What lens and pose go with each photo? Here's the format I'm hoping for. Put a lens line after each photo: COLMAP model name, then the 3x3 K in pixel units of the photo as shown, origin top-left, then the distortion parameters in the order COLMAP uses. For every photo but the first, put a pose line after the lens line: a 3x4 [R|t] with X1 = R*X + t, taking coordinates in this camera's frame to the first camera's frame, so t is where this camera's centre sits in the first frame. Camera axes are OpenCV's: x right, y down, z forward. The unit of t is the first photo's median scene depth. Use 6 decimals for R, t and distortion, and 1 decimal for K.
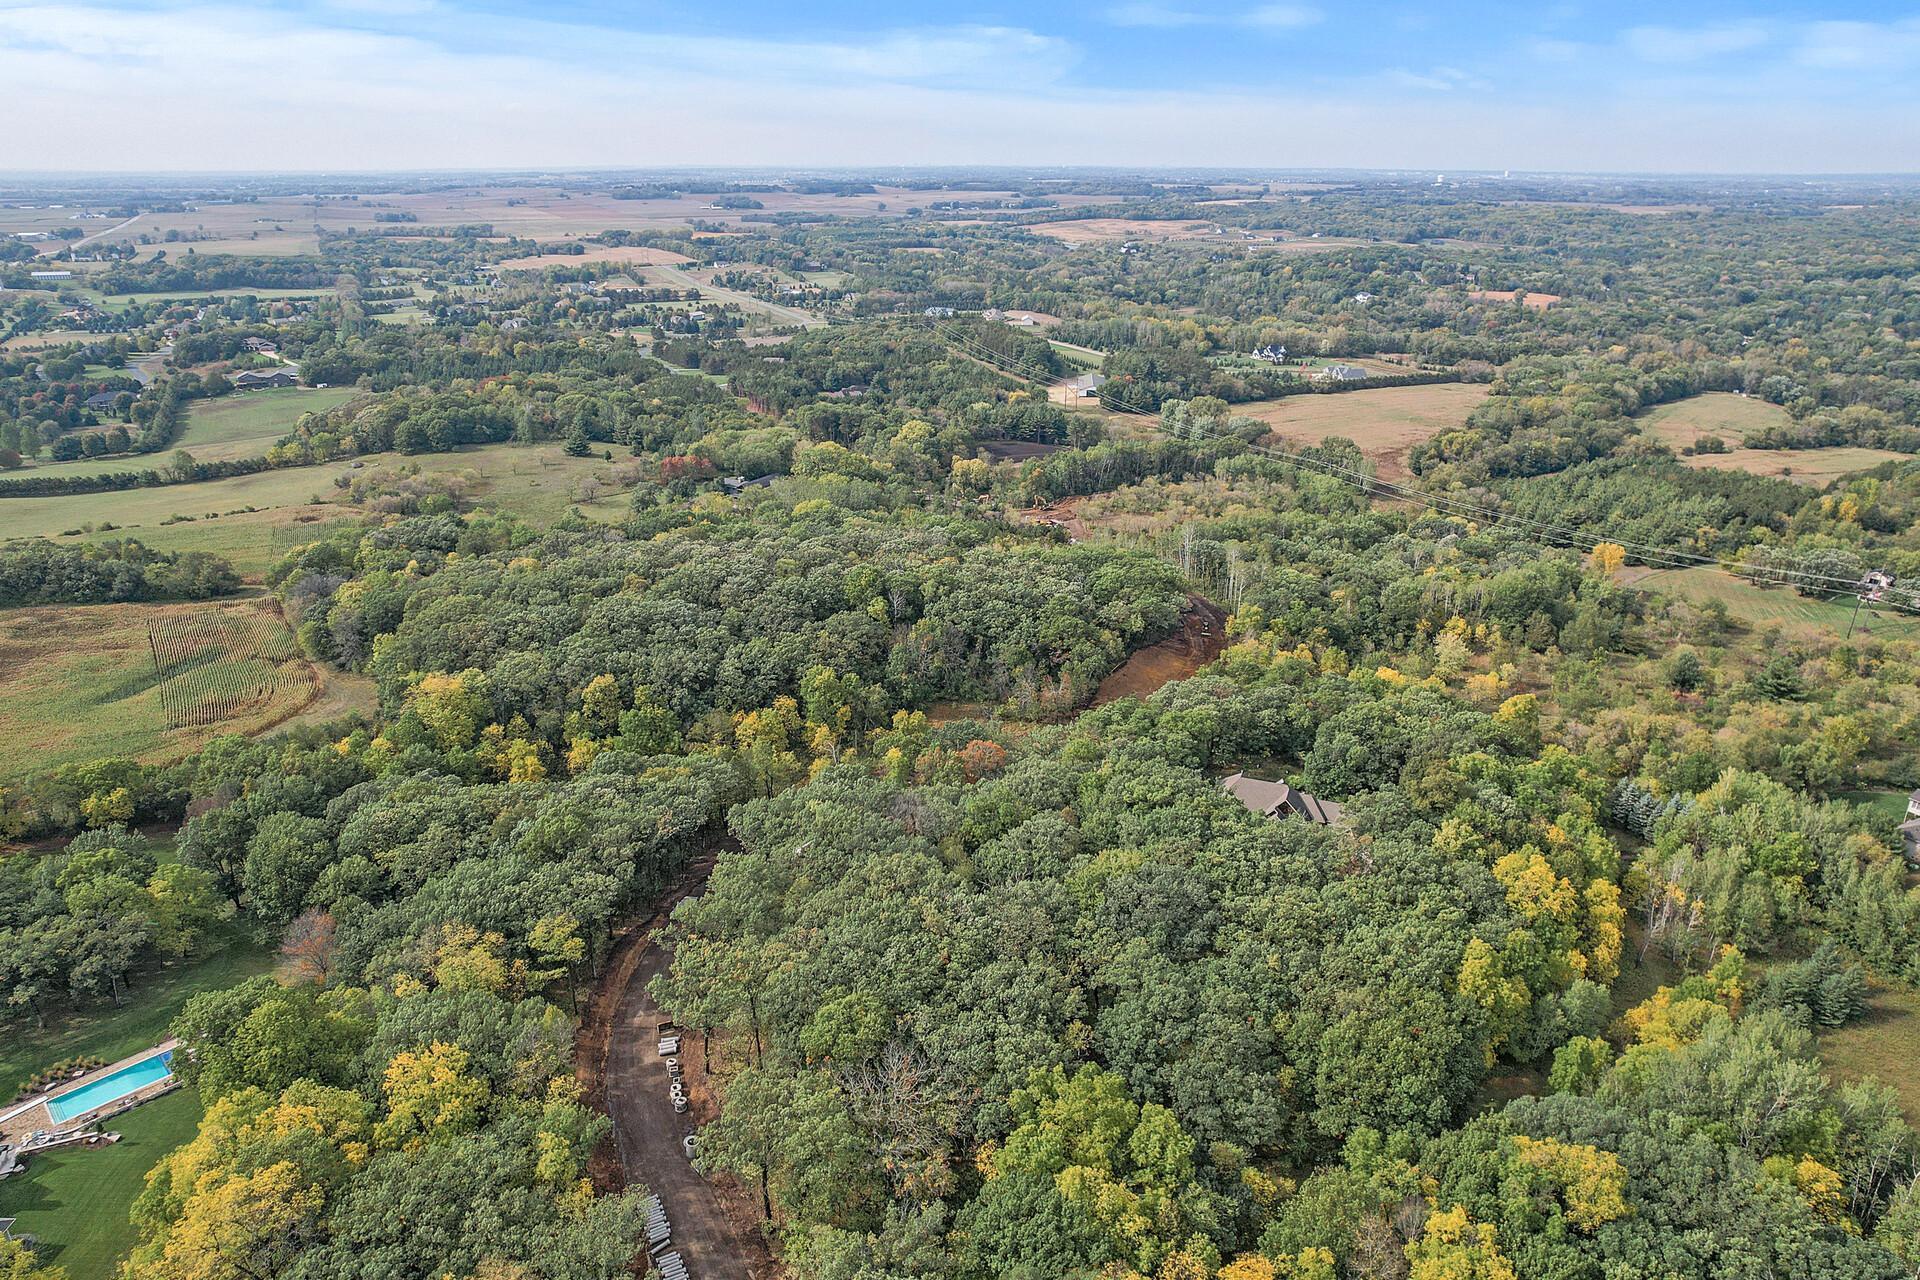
lens RADIAL K [[1250.7, 0, 960.0], [0, 1250.7, 640.0], [0, 0, 1]] dist [-0.078705, 0.074542]
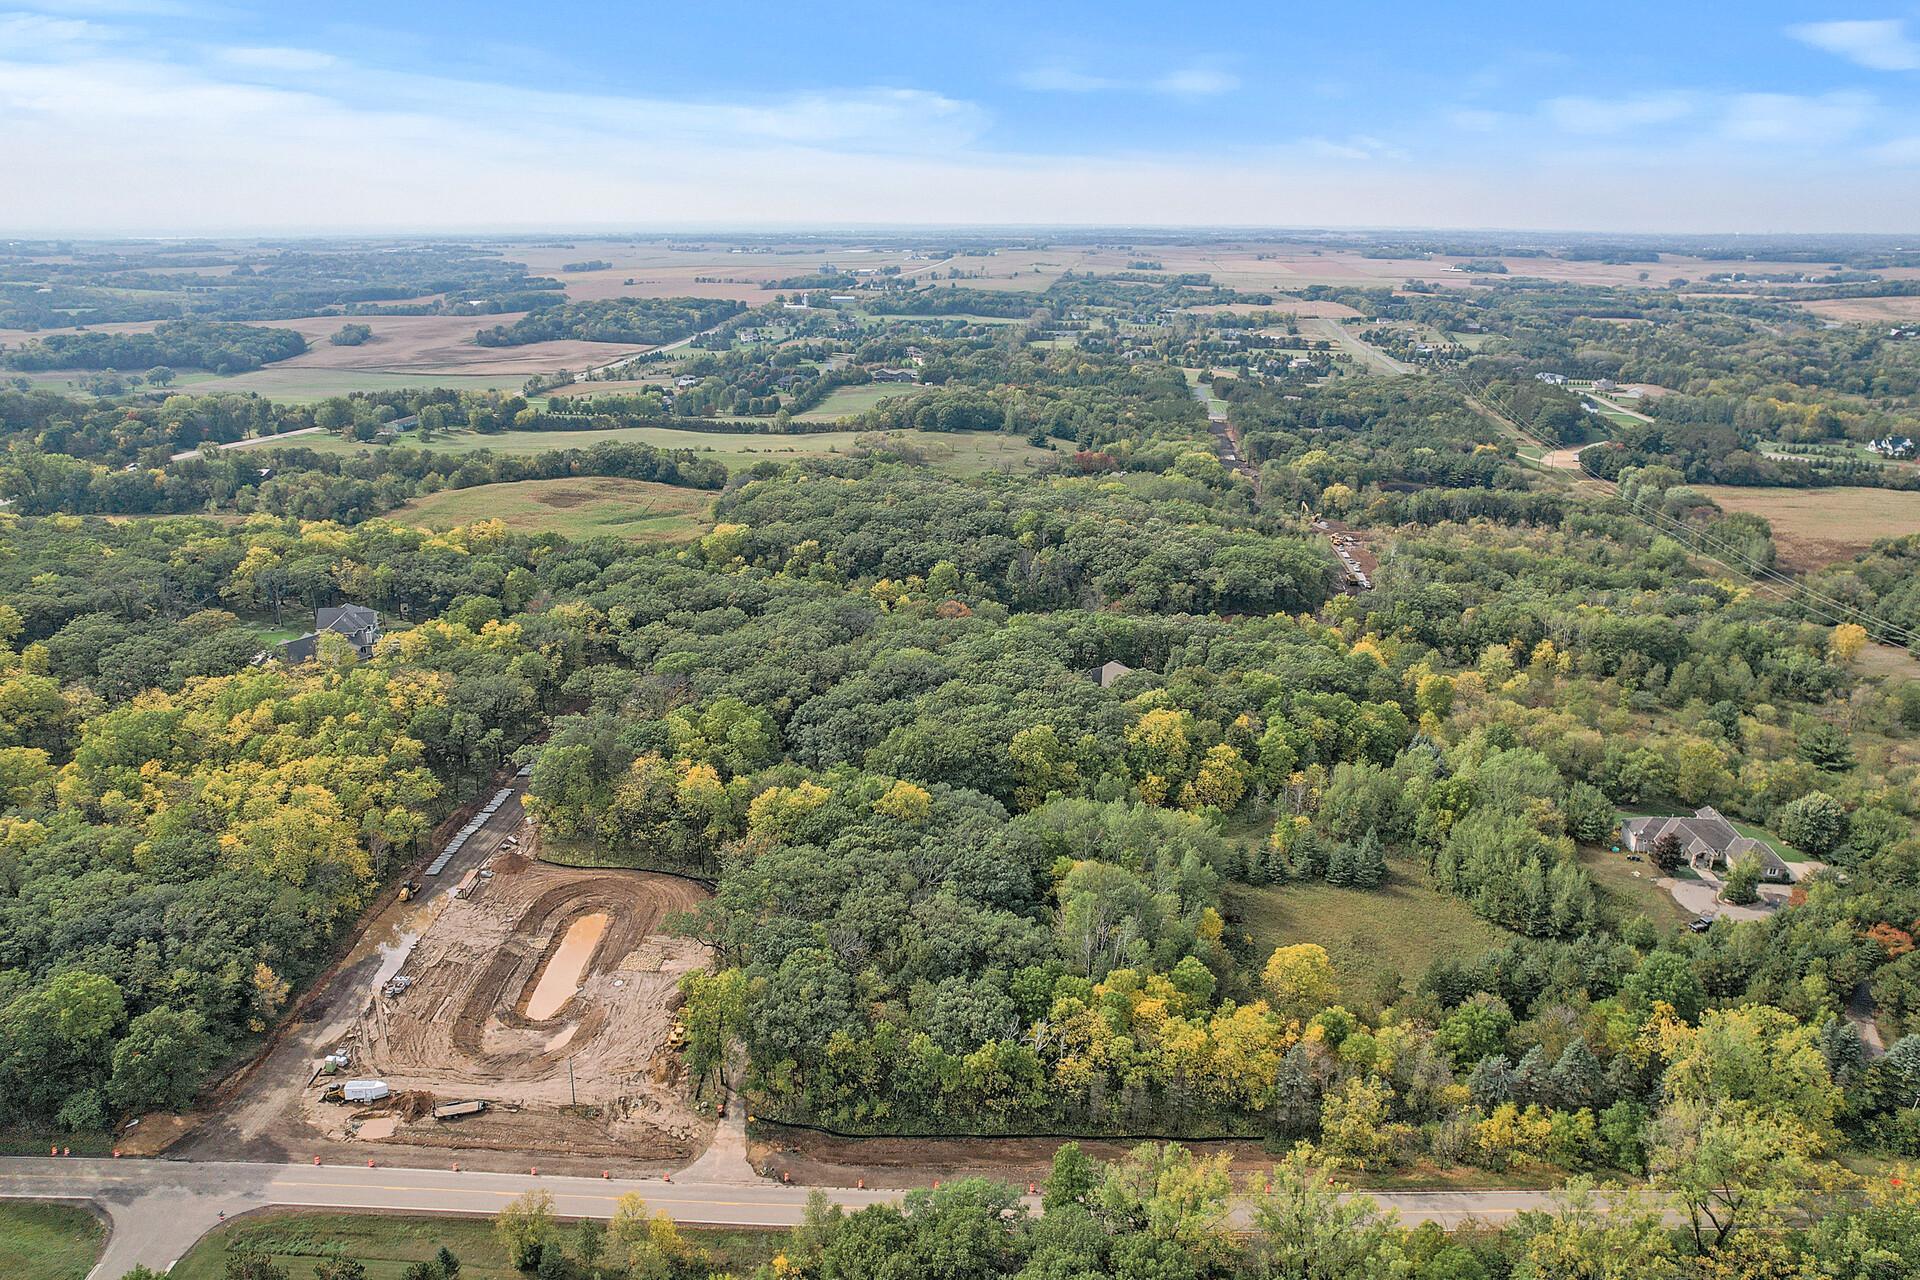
lens RADIAL K [[1278.5, 0, 960.0], [0, 1278.5, 640.0], [0, 0, 1]] dist [-0.087061, 0.087726]
pose [[0.827473, 0.180173, -0.531815, 0.170066], [-0.206450, 0.978404, 0.010248, 0.022146], [0.522176, 0.101313, 0.846799, -0.053023]]
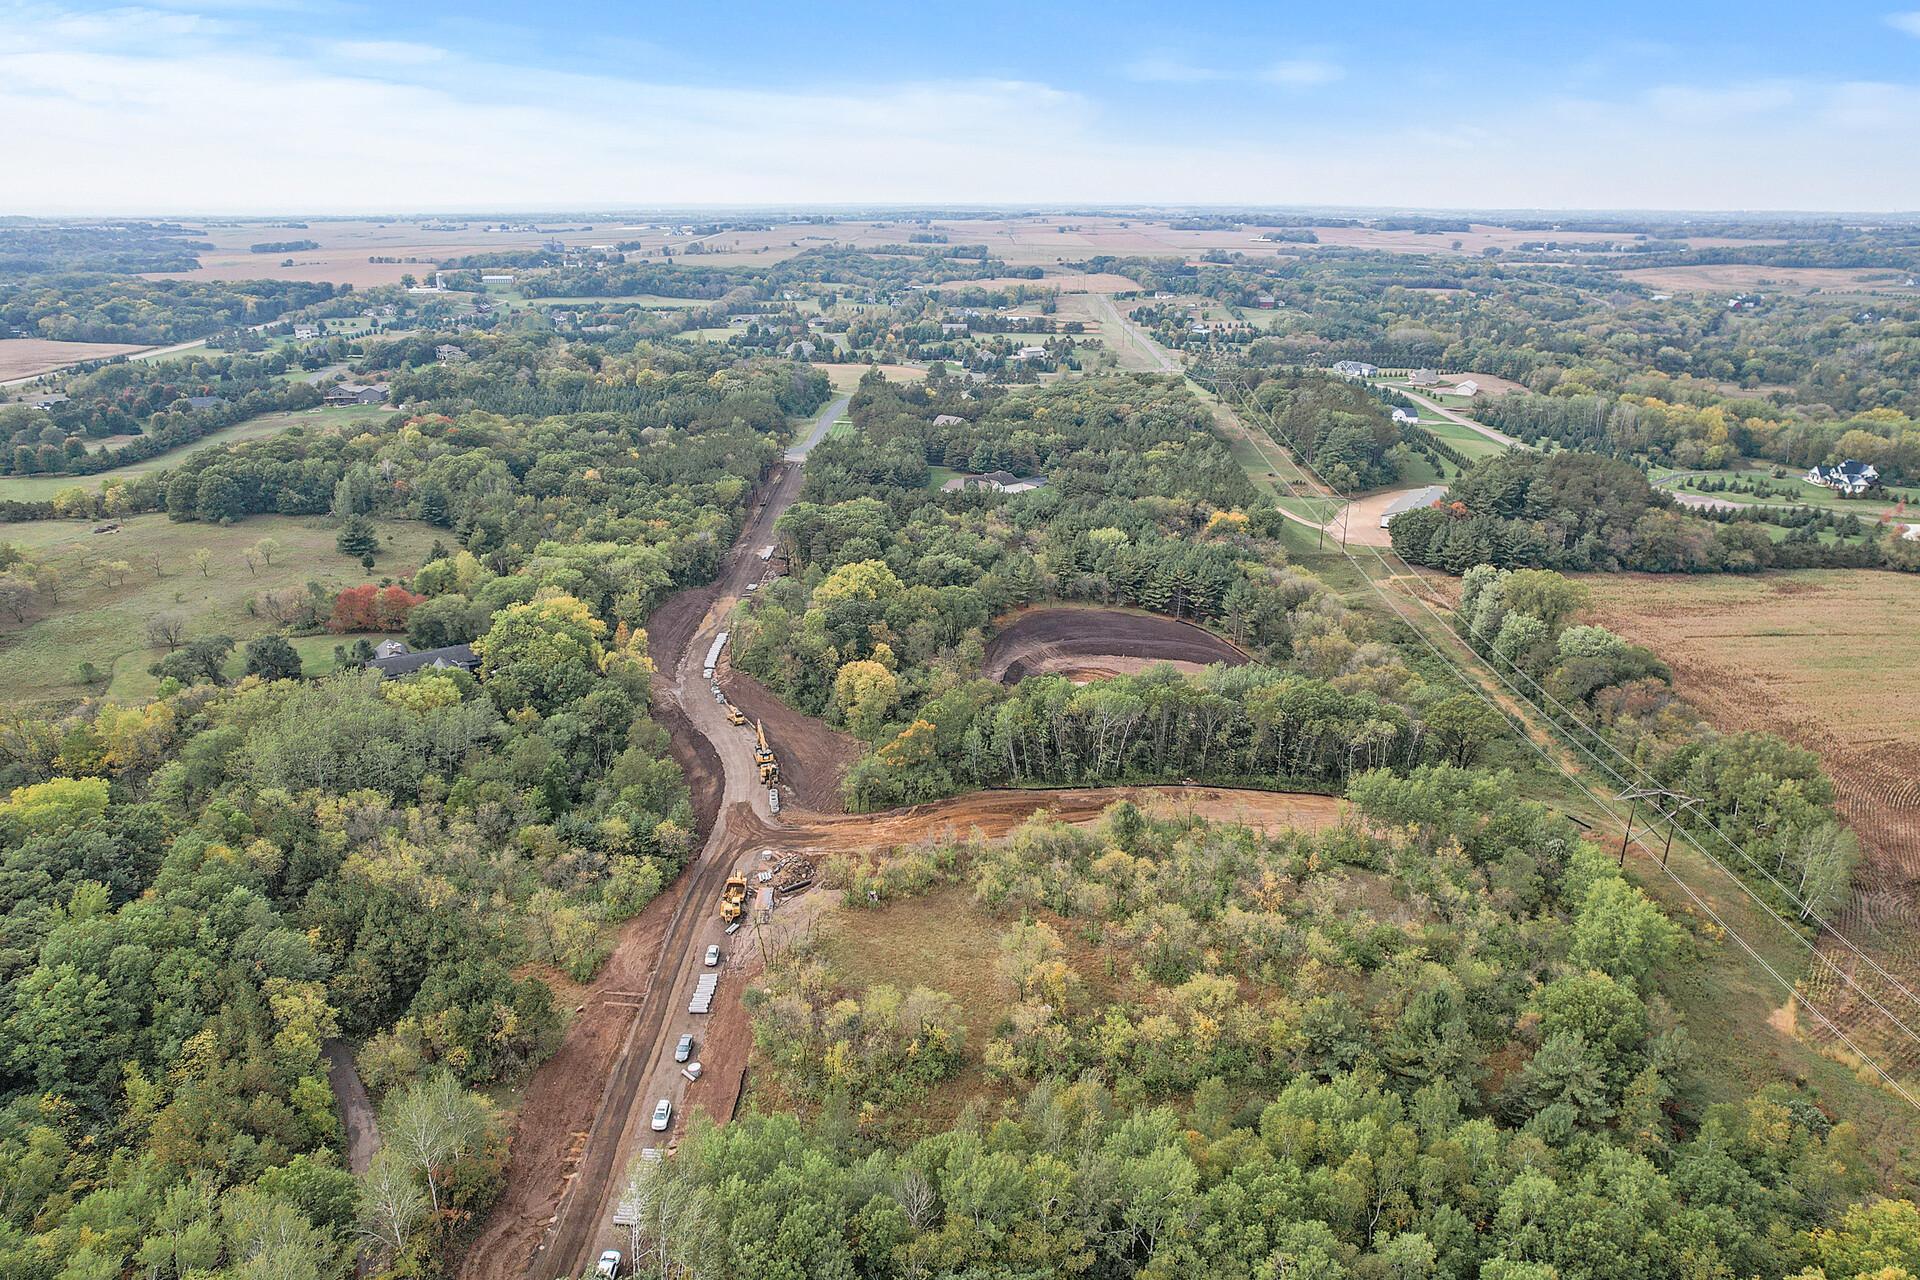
lens RADIAL K [[1250.7, 0, 960.0], [0, 1250.7, 640.0], [0, 0, 1]] dist [-0.078705, 0.074542]
pose [[0.888453, 0.154630, -0.432136, 0.122273], [-0.167473, 0.985841, 0.008443, -0.079490], [0.427323, 0.064869, 0.901769, 0.276256]]
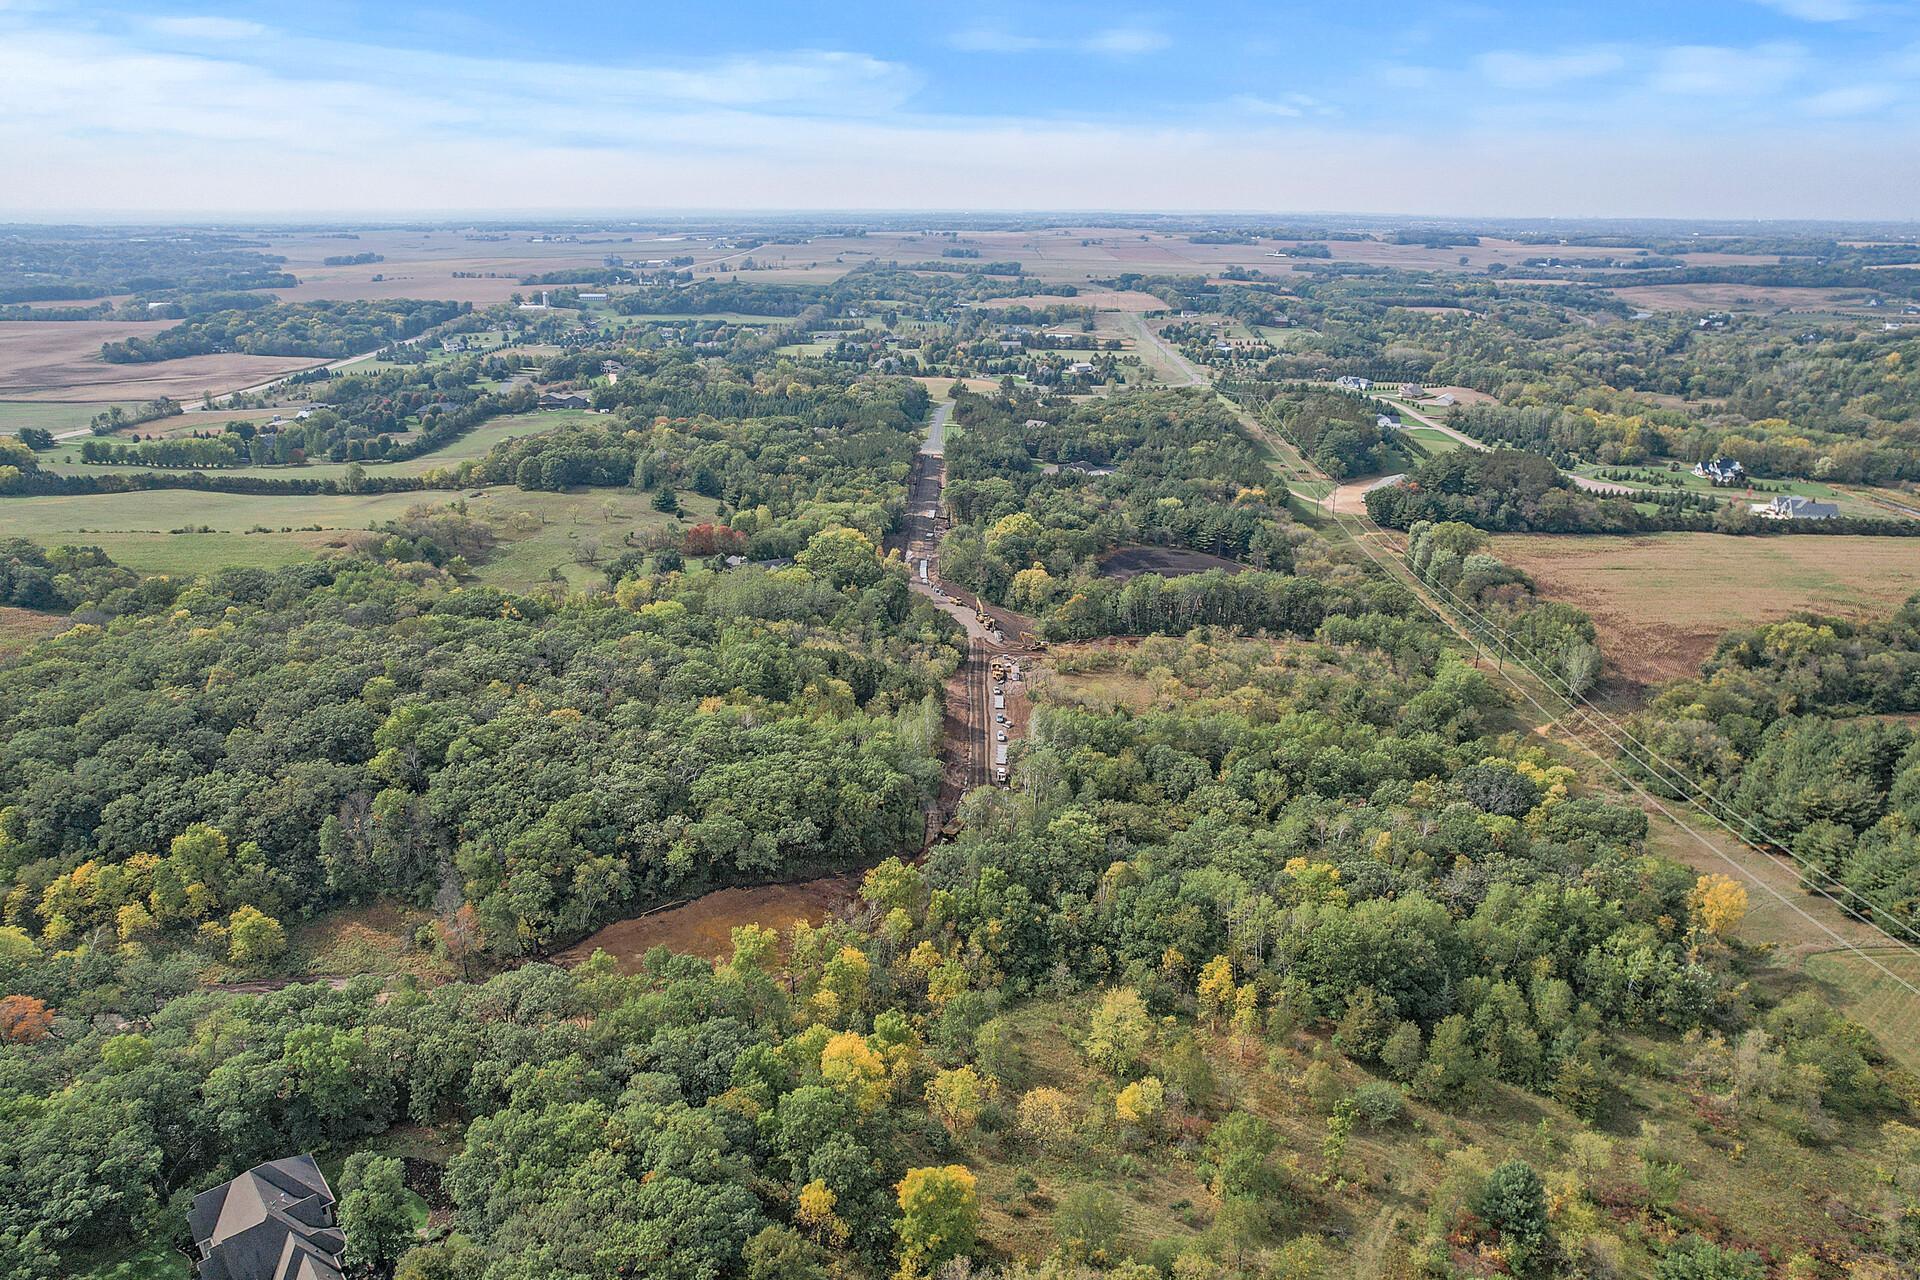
lens RADIAL K [[1269.8, 0, 960.0], [0, 1269.8, 640.0], [0, 0, 1]] dist [-0.080450, 0.074297]
pose [[0.884315, 0.156189, -0.439991, 0.161882], [-0.172597, 0.984989, 0.002760, -0.045546], [0.433817, 0.073500, 0.897998, 0.118686]]
